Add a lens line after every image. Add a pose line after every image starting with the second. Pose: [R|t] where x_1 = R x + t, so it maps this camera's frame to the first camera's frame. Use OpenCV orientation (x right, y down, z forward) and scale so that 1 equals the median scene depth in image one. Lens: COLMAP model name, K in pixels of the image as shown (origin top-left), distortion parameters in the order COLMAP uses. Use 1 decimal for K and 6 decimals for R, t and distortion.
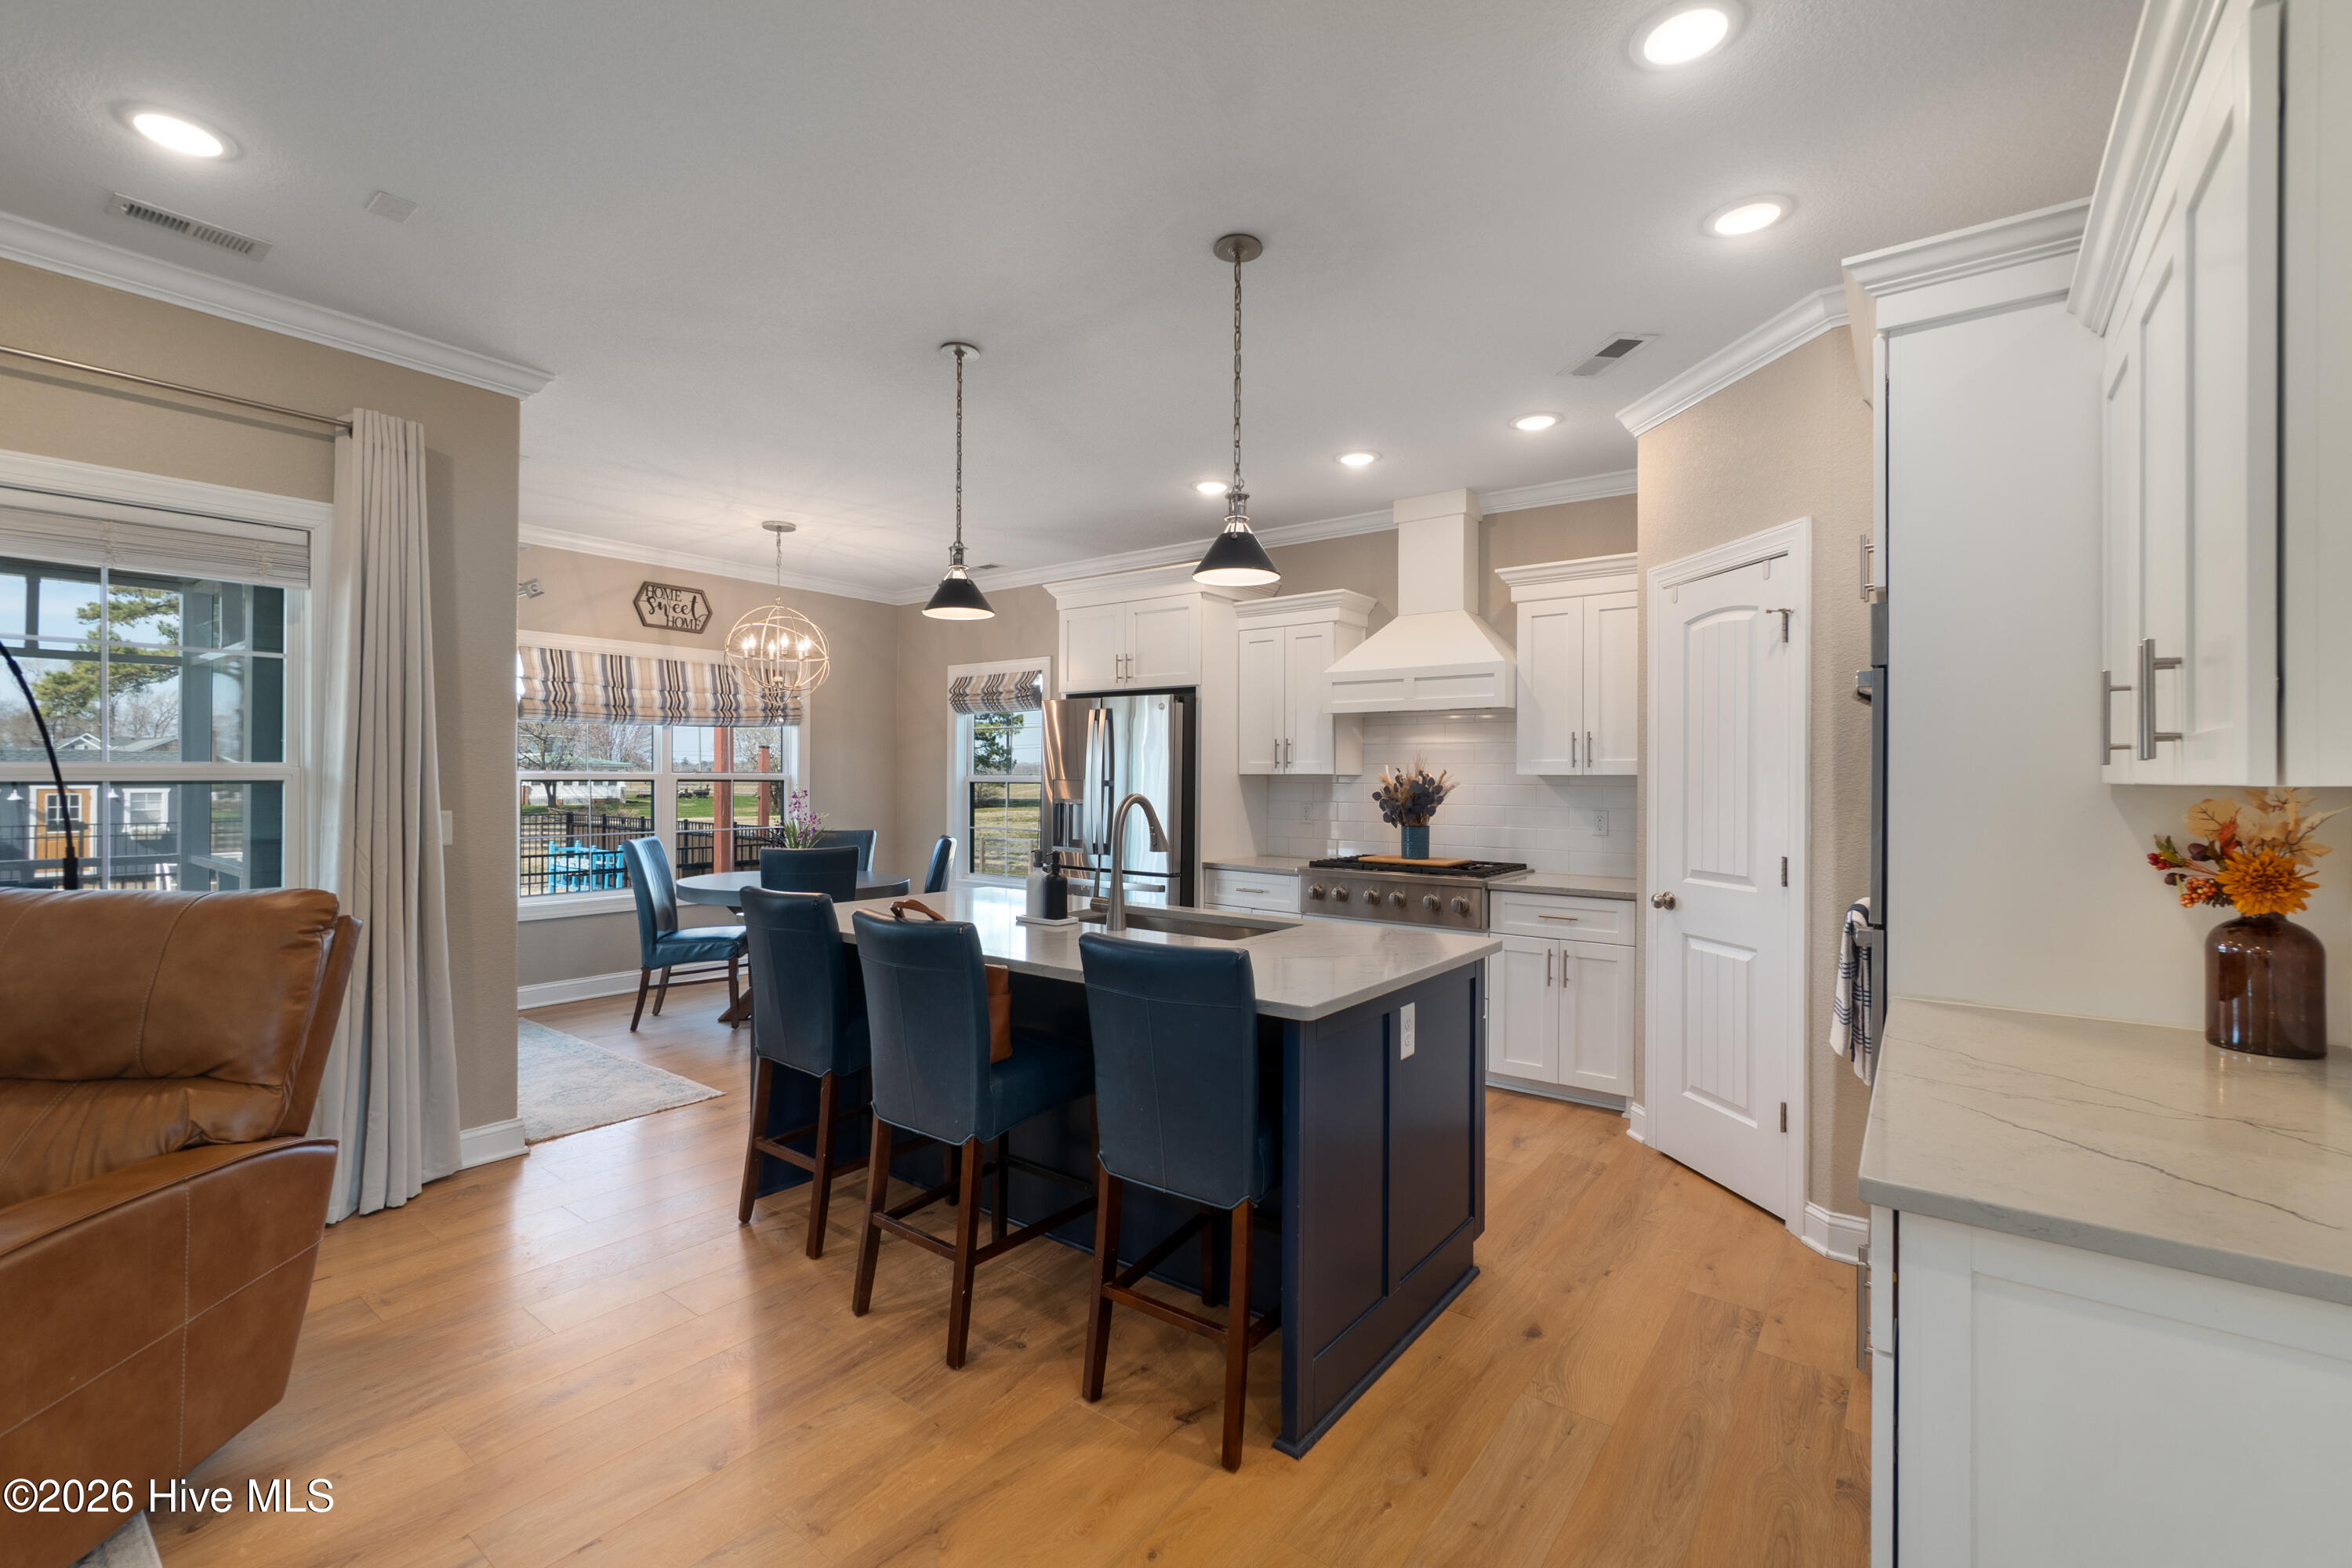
lens RADIAL K [[1026.5, 0, 1168.5], [0, 1026.5, 778.2], [0, 0, 1]] dist [-0.004646, 0.000790]
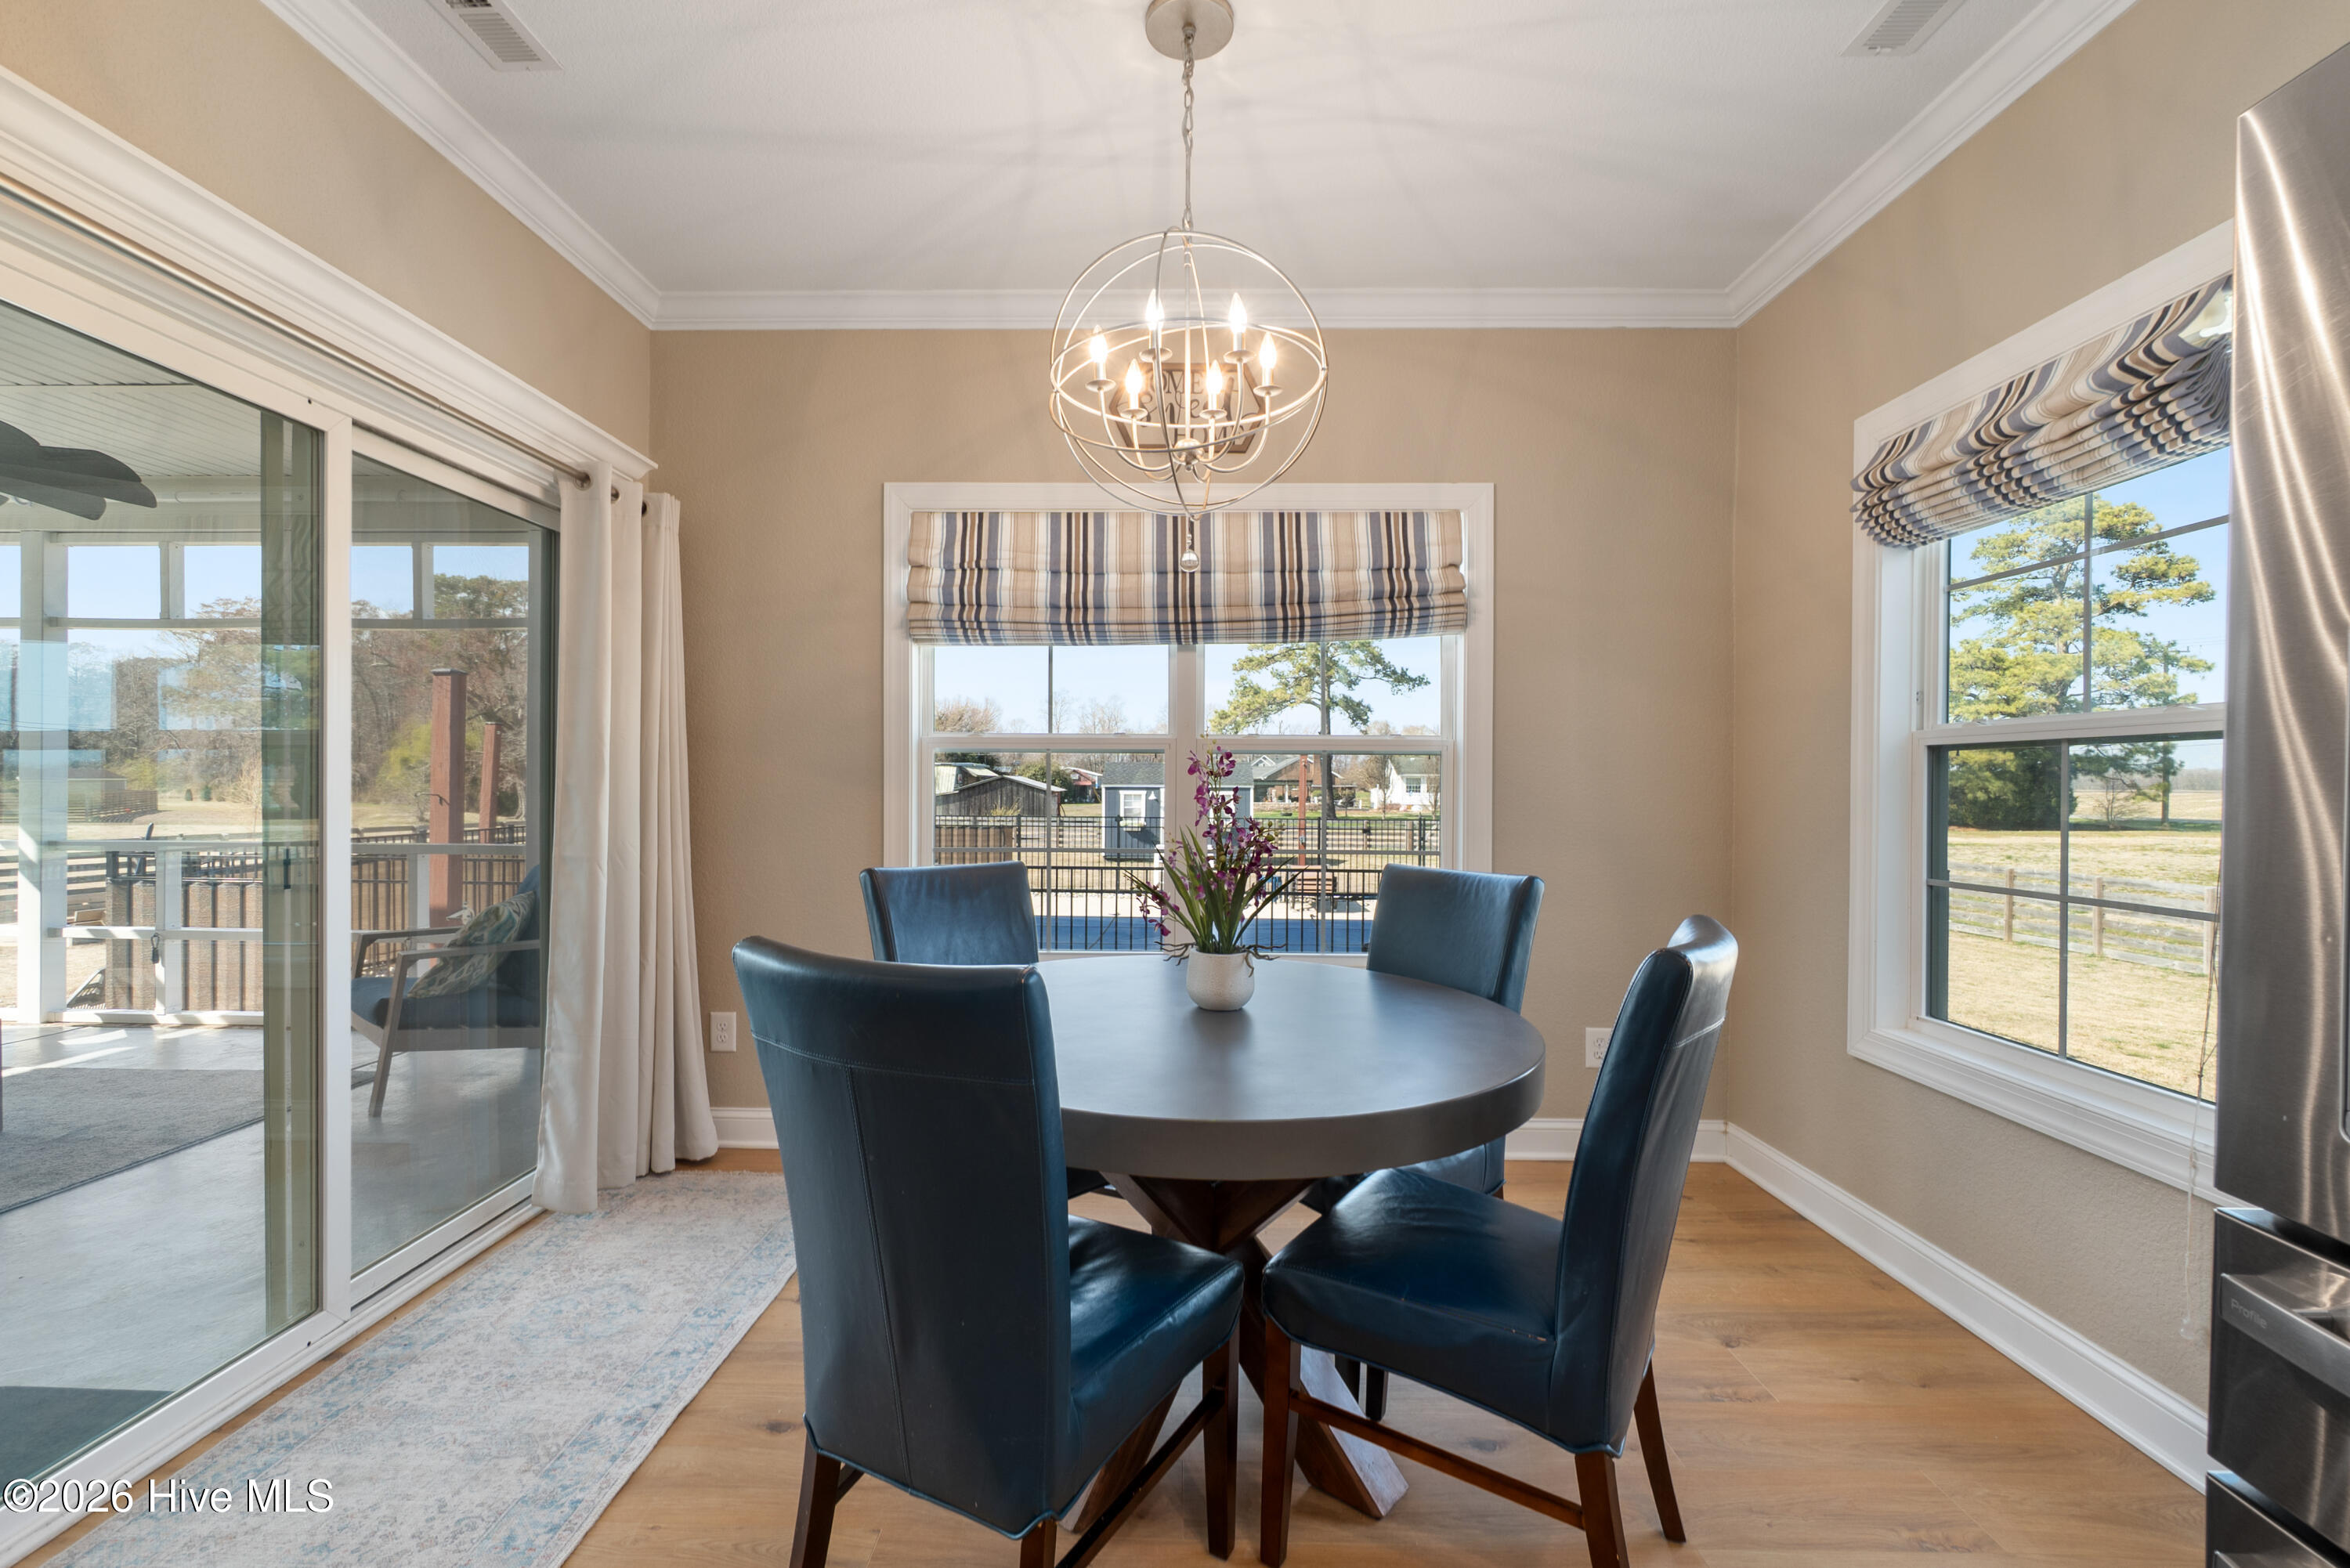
lens RADIAL K [[1025.6, 0, 1152.2], [0, 1025.6, 786.6], [0, 0, 1]] dist [-0.004646, 0.000790]
pose [[0.589307, 0.002752, -0.807904, -0.075065], [-0.006683, 0.999977, -0.001469, 0.018552], [0.807881, 0.006264, 0.589312, 0.613454]]
